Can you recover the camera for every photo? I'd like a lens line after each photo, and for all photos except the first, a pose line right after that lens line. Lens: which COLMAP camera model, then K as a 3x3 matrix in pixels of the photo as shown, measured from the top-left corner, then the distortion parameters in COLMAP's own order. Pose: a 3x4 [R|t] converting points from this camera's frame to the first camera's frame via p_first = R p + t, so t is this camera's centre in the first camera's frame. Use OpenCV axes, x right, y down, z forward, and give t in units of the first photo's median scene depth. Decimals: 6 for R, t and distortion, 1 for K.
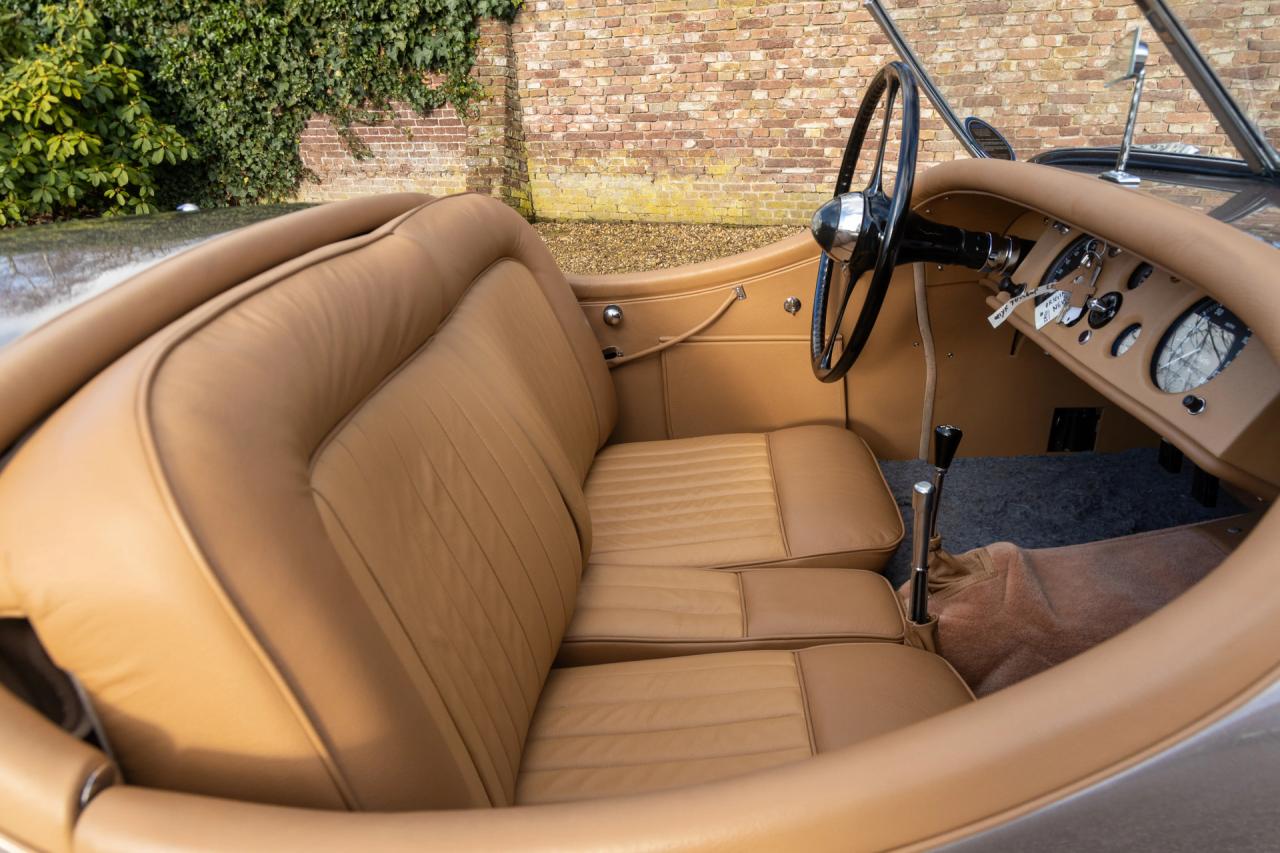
lens RADIAL K [[868.5, 0, 657.1], [0, 868.5, 434.7], [0, 0, 1]] dist [0.006986, 0.005521]
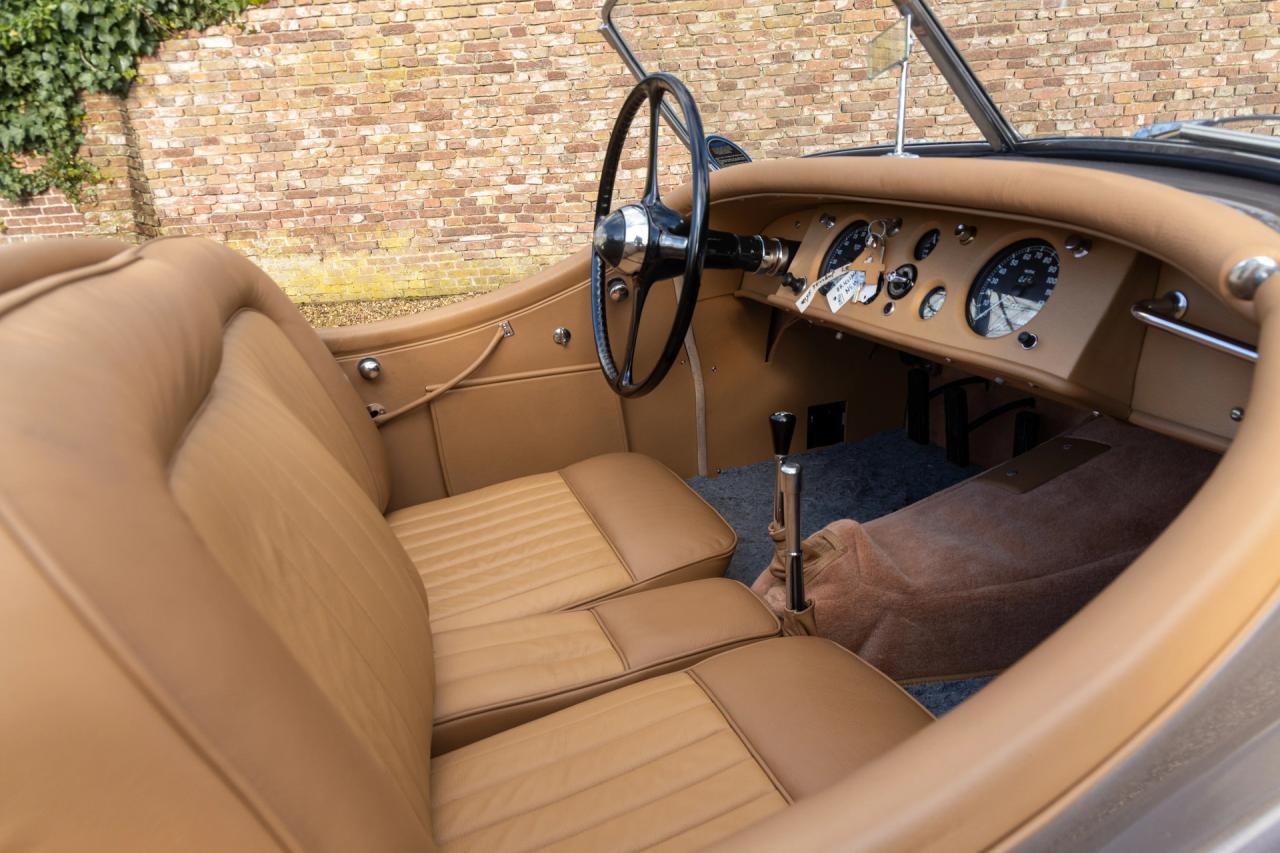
lens RADIAL K [[868.5, 0, 660.8], [0, 868.5, 434.4], [0, 0, 1]] dist [0.006986, 0.005521]
pose [[0.925716, -0.143223, 0.350054, -0.026031], [0.171627, 0.983823, -0.051340, 0.007304], [-0.337038, 0.107605, 0.935322, 0.018497]]
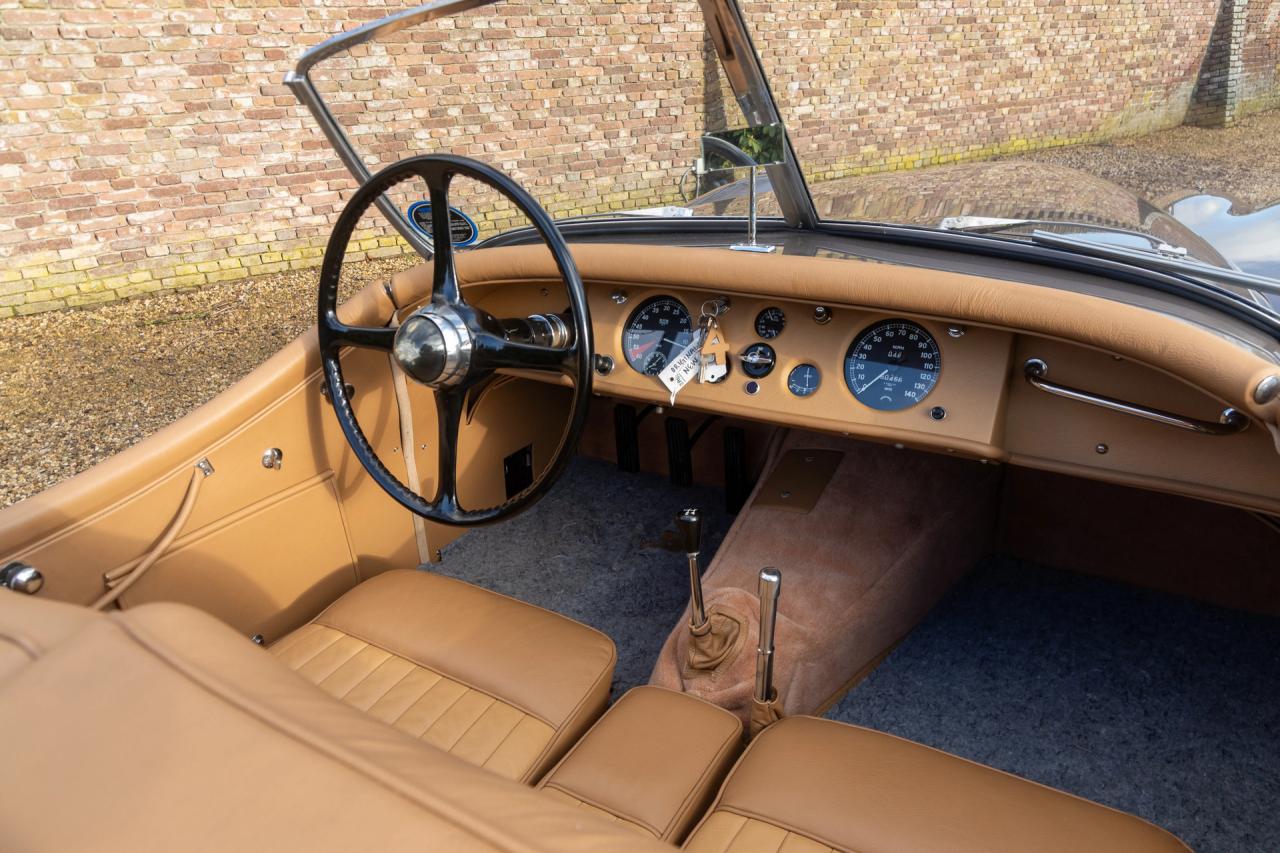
lens RADIAL K [[870.8, 0, 653.6], [0, 870.8, 435.0], [0, 0, 1]] dist [-0.000948, 0.015330]
pose [[0.494917, -0.332172, 0.802944, -0.077776], [0.361214, 0.919074, 0.157570, -0.044725], [-0.790305, 0.212051, 0.574850, 0.075994]]
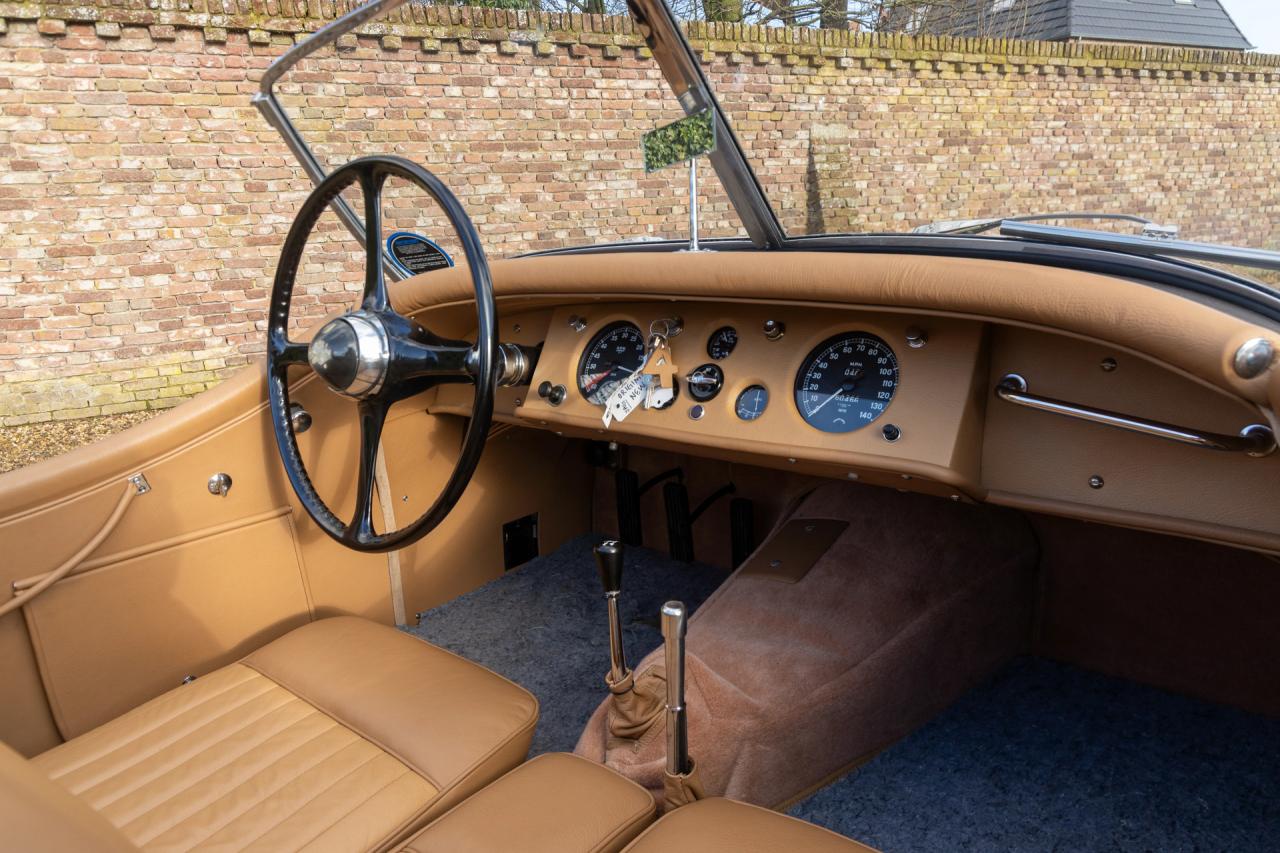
lens RADIAL K [[870.8, 0, 652.6], [0, 870.8, 437.0], [0, 0, 1]] dist [-0.000948, 0.015330]
pose [[0.612314, -0.187580, 0.768040, -0.048887], [0.326388, 0.944777, -0.029466, -0.011849], [-0.720099, 0.268721, 0.639724, 0.066152]]
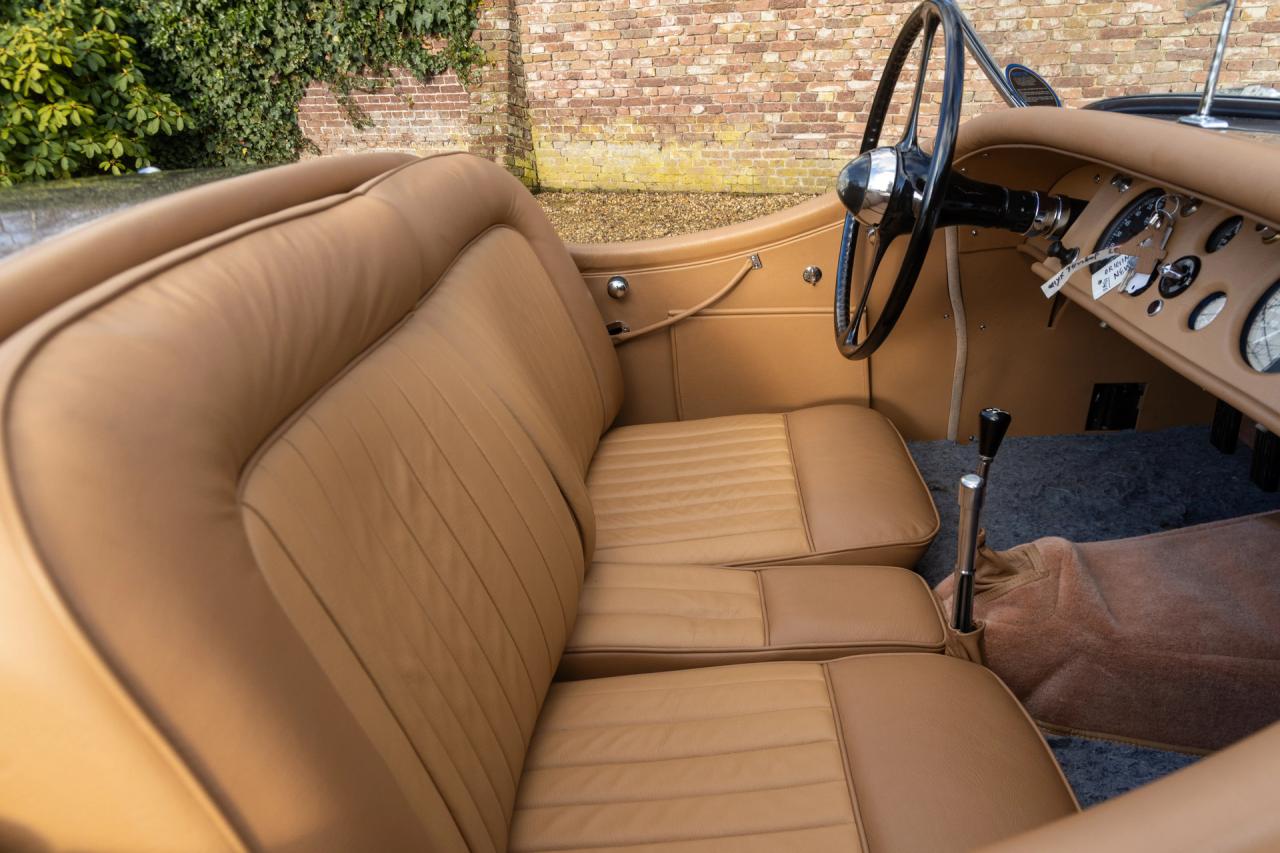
lens RADIAL K [[870.8, 0, 663.5], [0, 870.8, 438.3], [0, 0, 1]] dist [-0.000948, 0.015330]
pose [[0.999979, -0.005537, -0.003473, -0.000245], [0.005655, 0.999373, 0.034961, -0.002327], [0.003278, -0.034980, 0.999383, 0.018492]]
